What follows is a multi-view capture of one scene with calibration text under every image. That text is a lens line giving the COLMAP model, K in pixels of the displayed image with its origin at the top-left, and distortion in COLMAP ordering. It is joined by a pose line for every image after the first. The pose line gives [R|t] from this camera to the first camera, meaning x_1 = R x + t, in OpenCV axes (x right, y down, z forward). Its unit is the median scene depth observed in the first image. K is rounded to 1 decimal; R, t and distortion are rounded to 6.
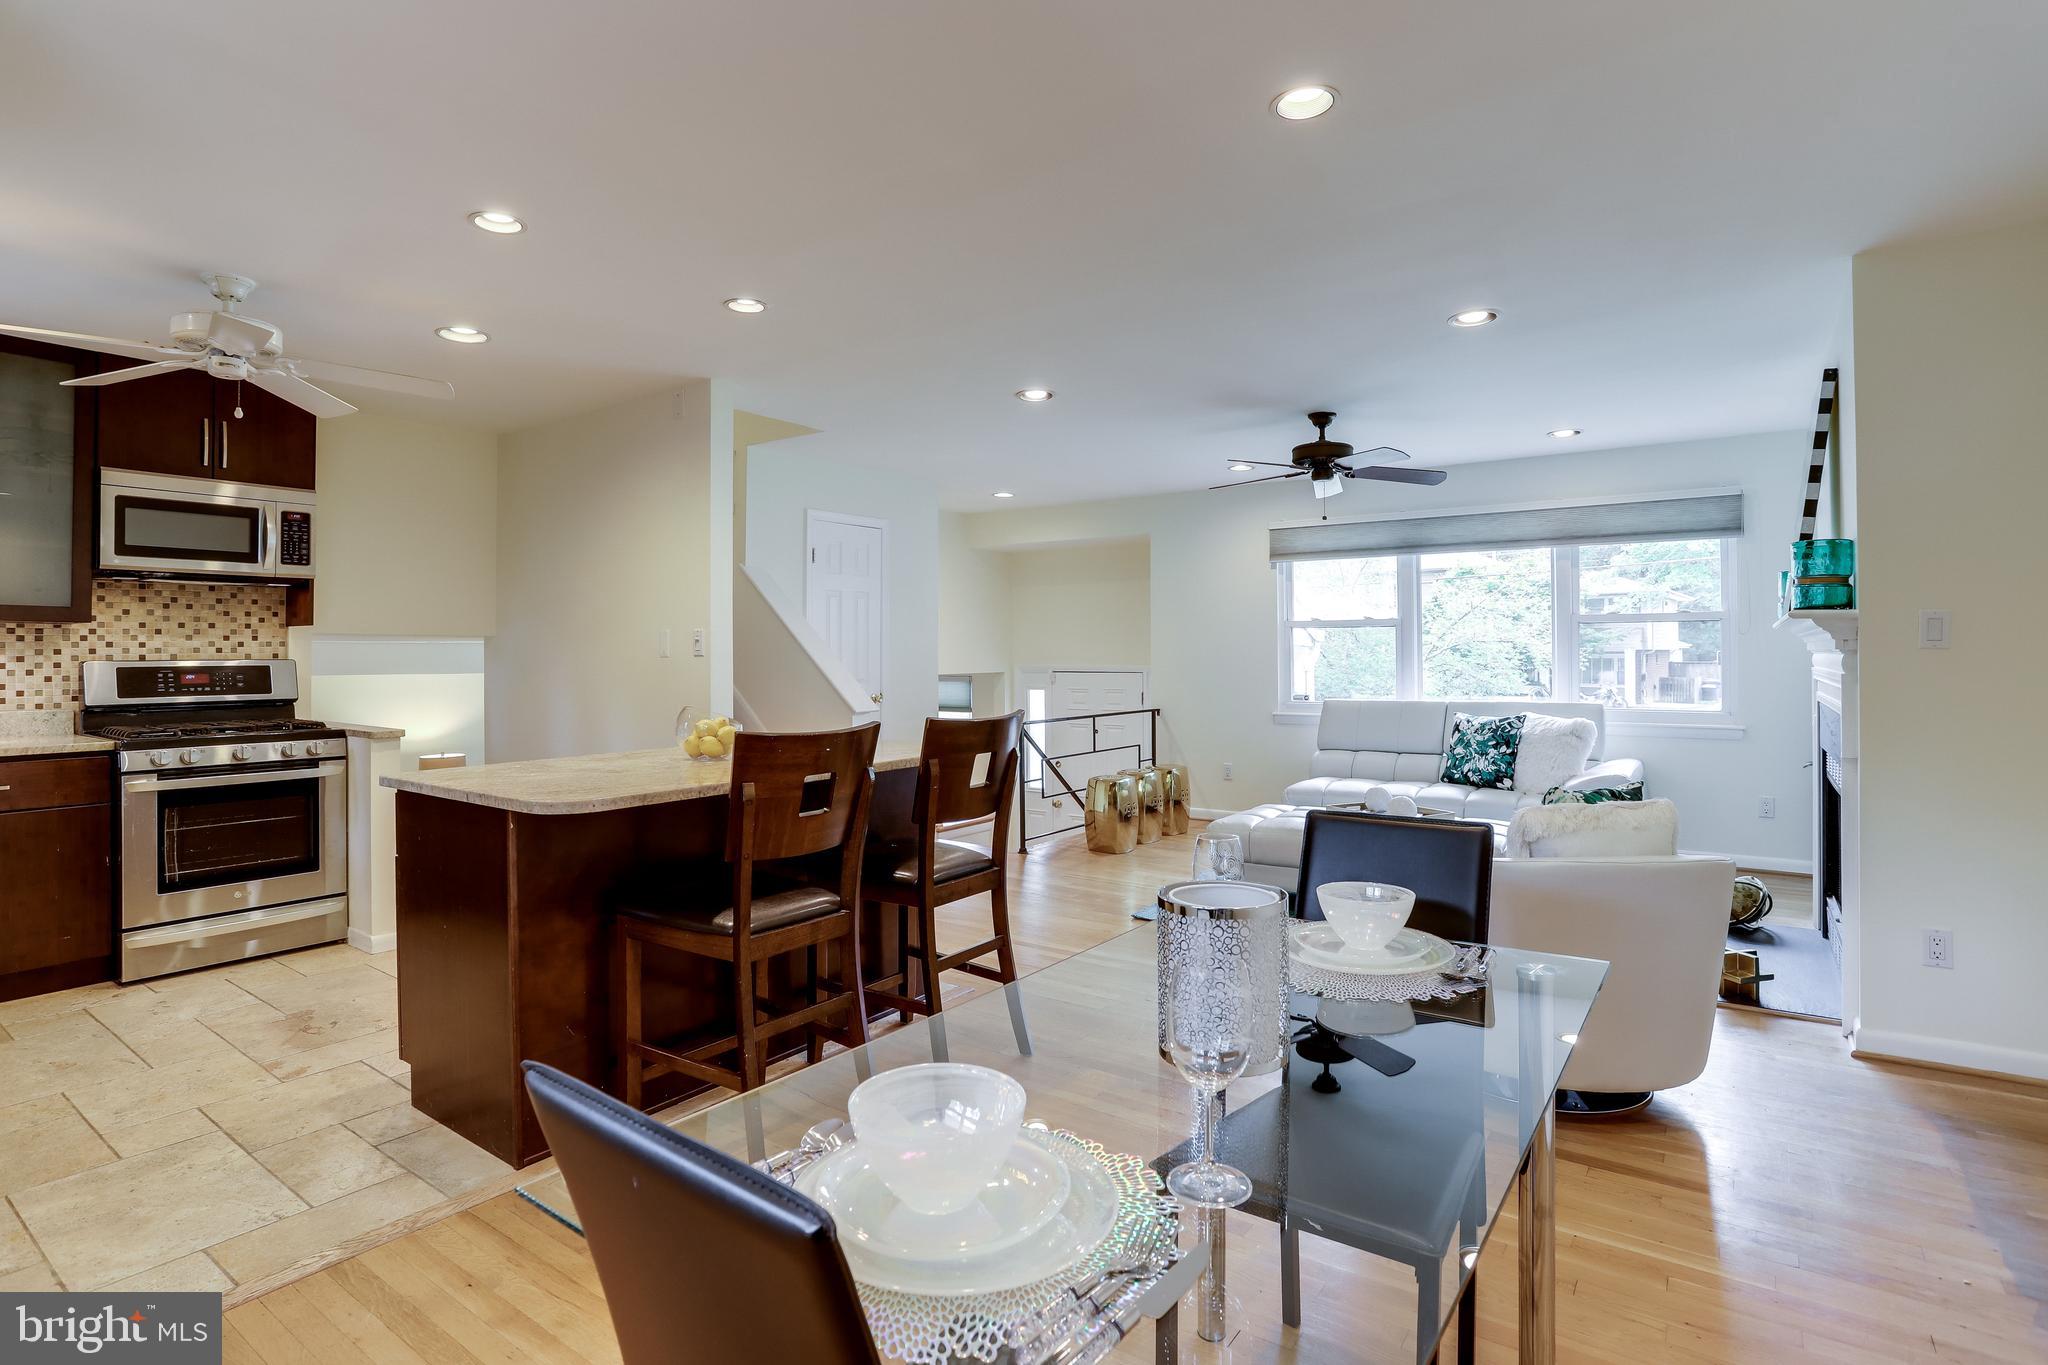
lens RADIAL K [[997.0, 0, 1022.9], [0, 997.0, 660.3], [0, 0, 1]] dist [-0.027890, 0.009446]
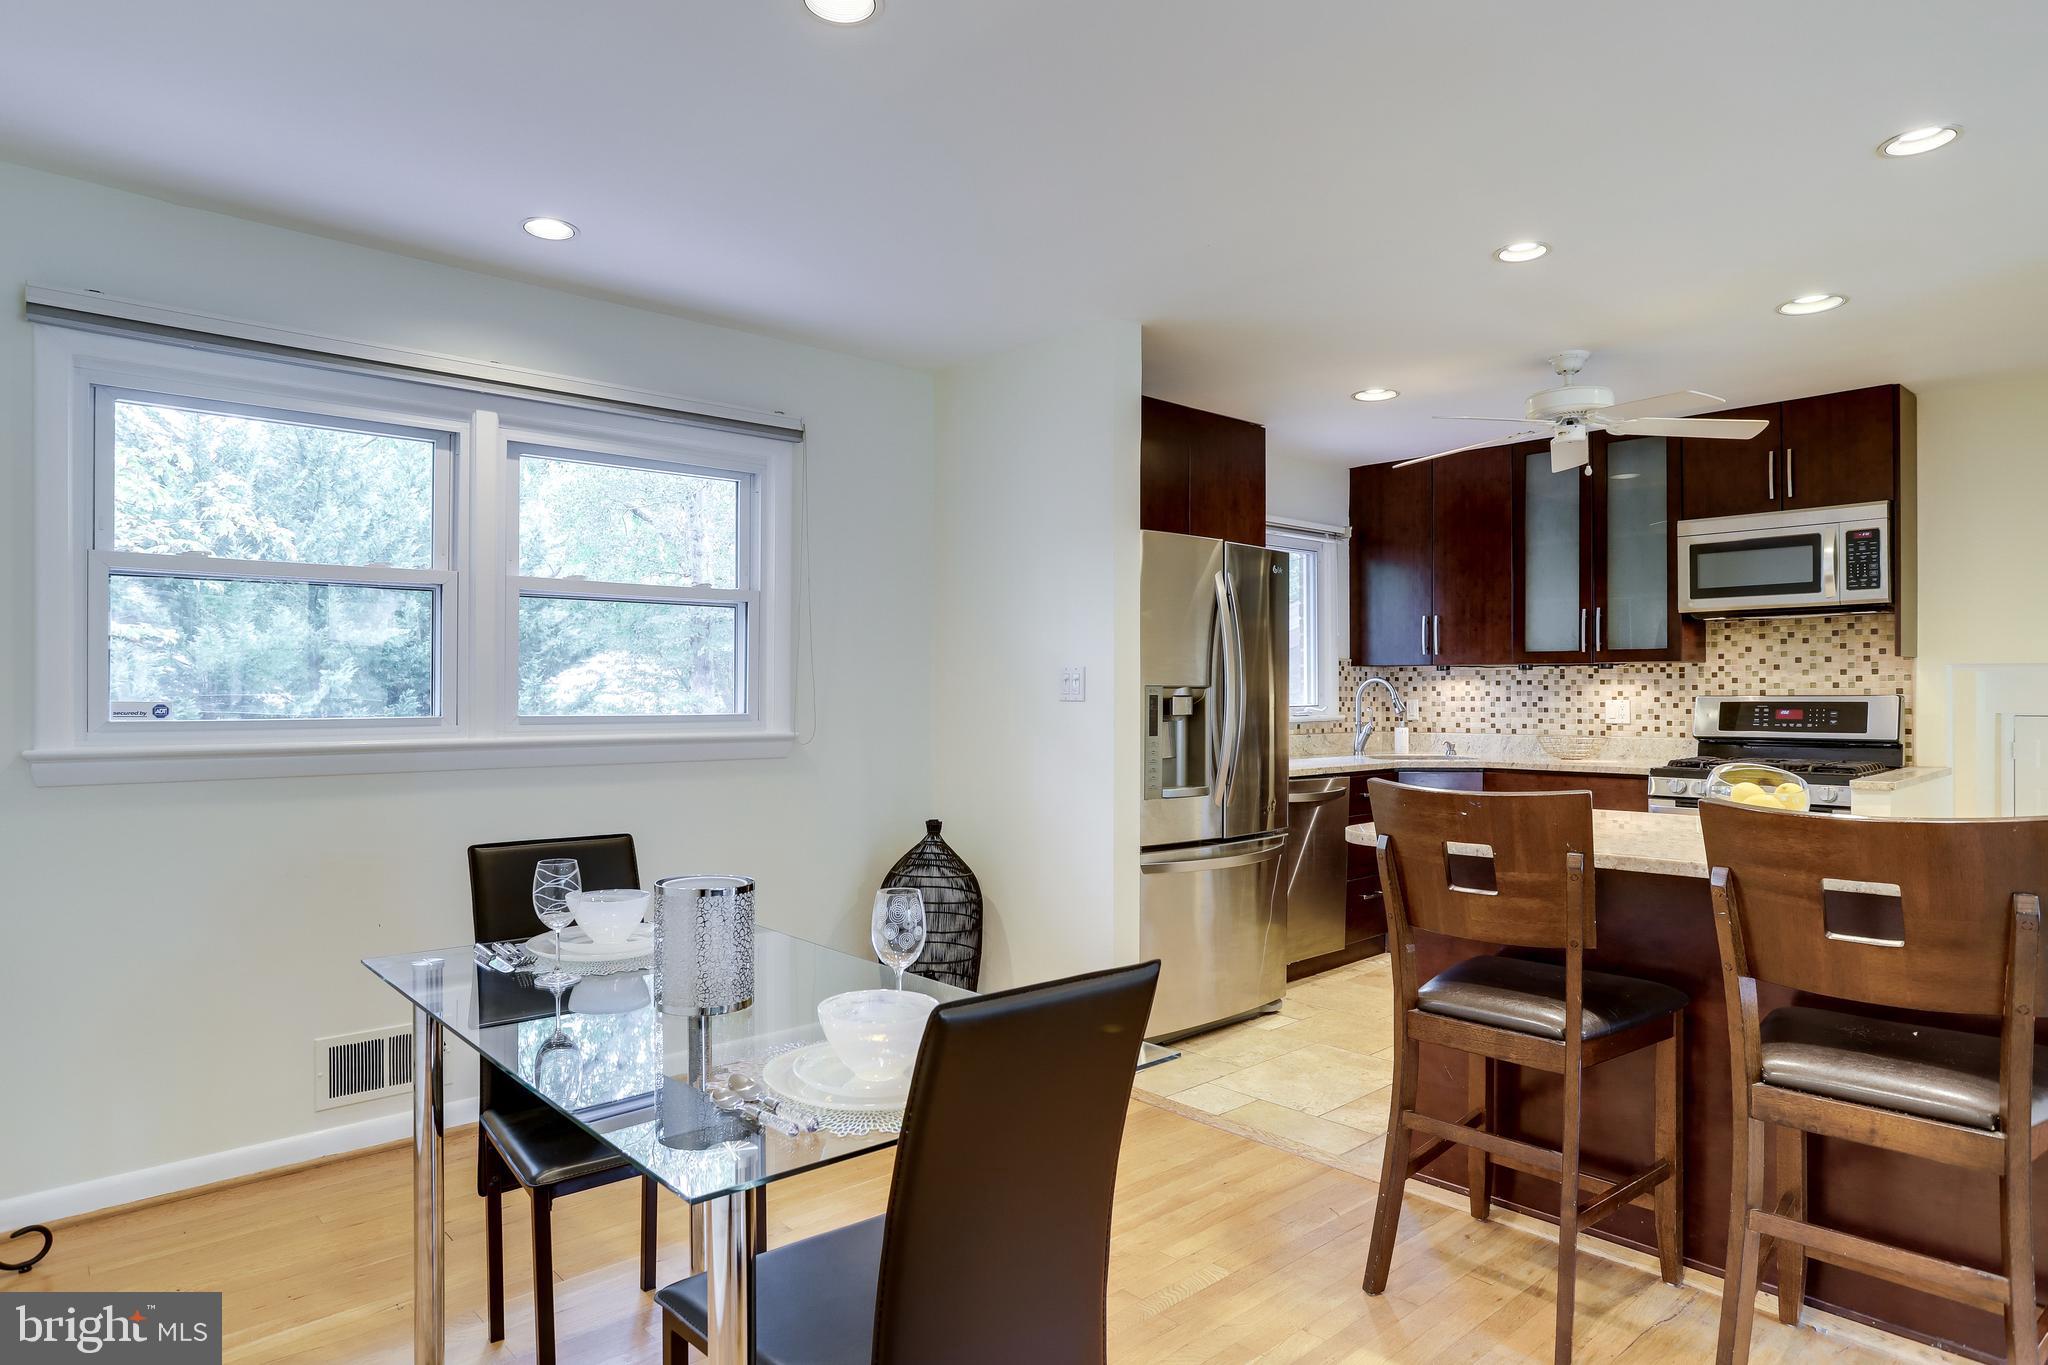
lens RADIAL K [[1152.1, 0, 1027.8], [0, 1152.1, 689.3], [0, 0, 1]] dist [-0.006250, -0.000569]
pose [[-0.205622, -0.001413, -0.978631, 0.442174], [-0.005351, 0.999986, -0.000319, -0.001914], [0.978617, 0.005171, -0.205626, 0.493311]]
